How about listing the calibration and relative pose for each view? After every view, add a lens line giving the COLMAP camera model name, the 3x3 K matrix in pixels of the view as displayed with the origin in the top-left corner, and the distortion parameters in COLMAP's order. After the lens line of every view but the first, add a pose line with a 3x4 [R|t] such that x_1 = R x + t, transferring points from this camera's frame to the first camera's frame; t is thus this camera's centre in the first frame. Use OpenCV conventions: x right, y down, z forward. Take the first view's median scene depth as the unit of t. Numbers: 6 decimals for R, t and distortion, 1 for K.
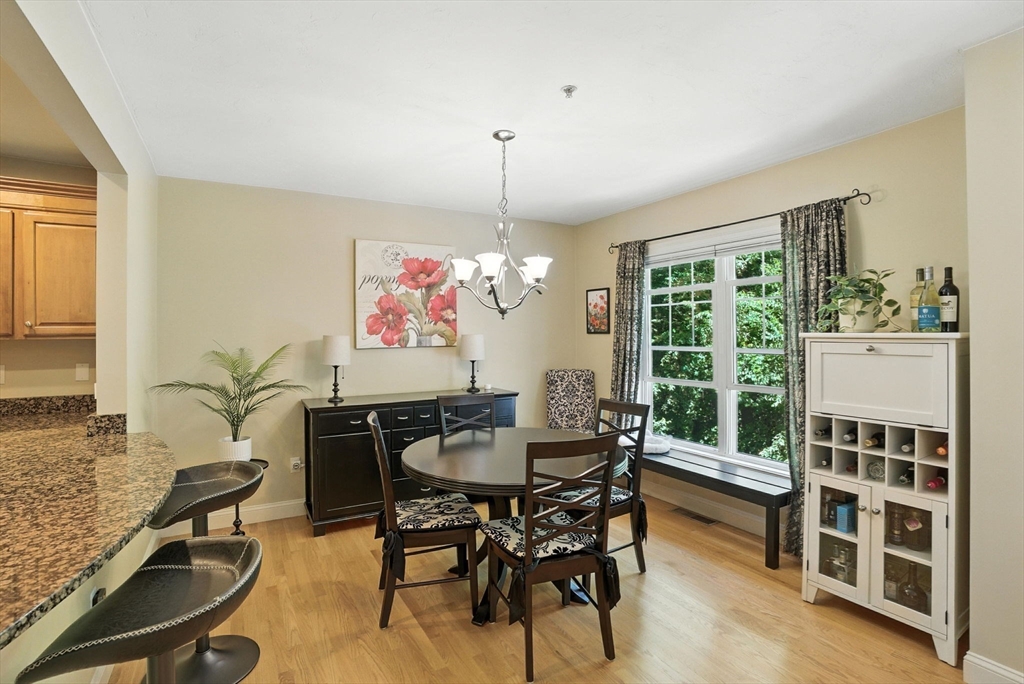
lens RADIAL K [[445.3, 0, 585.7], [0, 445.3, 331.0], [0, 0, 1]] dist [-0.044388, 0.012938]
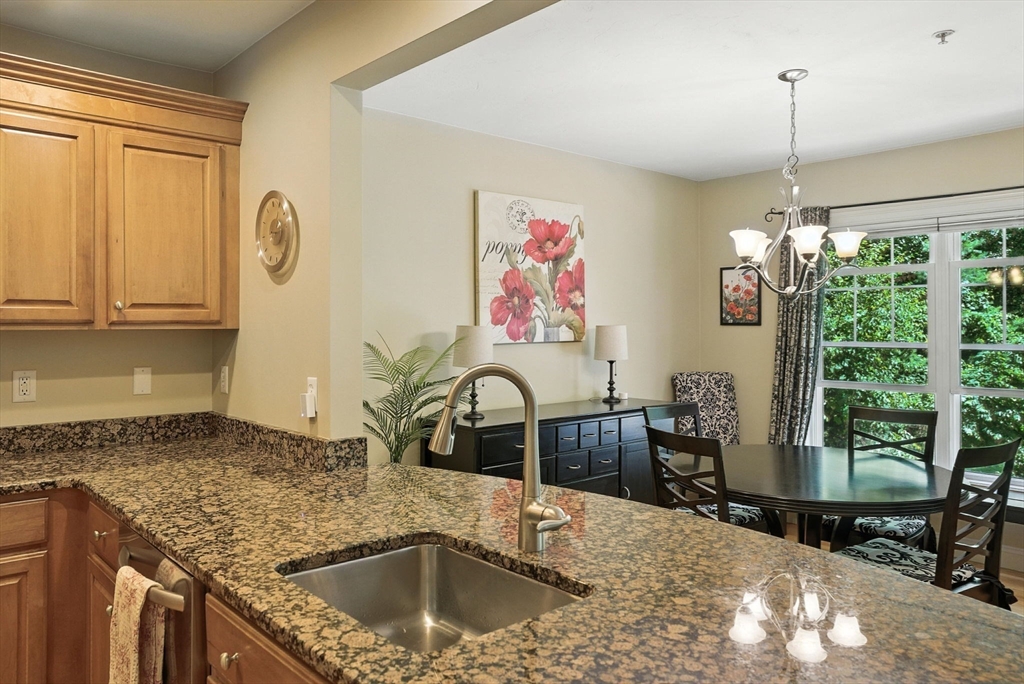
lens RADIAL K [[665.6, 0, 511.5], [0, 665.6, 320.4], [0, 0, 1]] dist [-0.005357, -0.001389]
pose [[0.982215, 0.006412, 0.187649, -0.636907], [-0.005944, 0.999978, -0.003055, 0.003813], [-0.187664, 0.001885, 0.982231, -0.058856]]
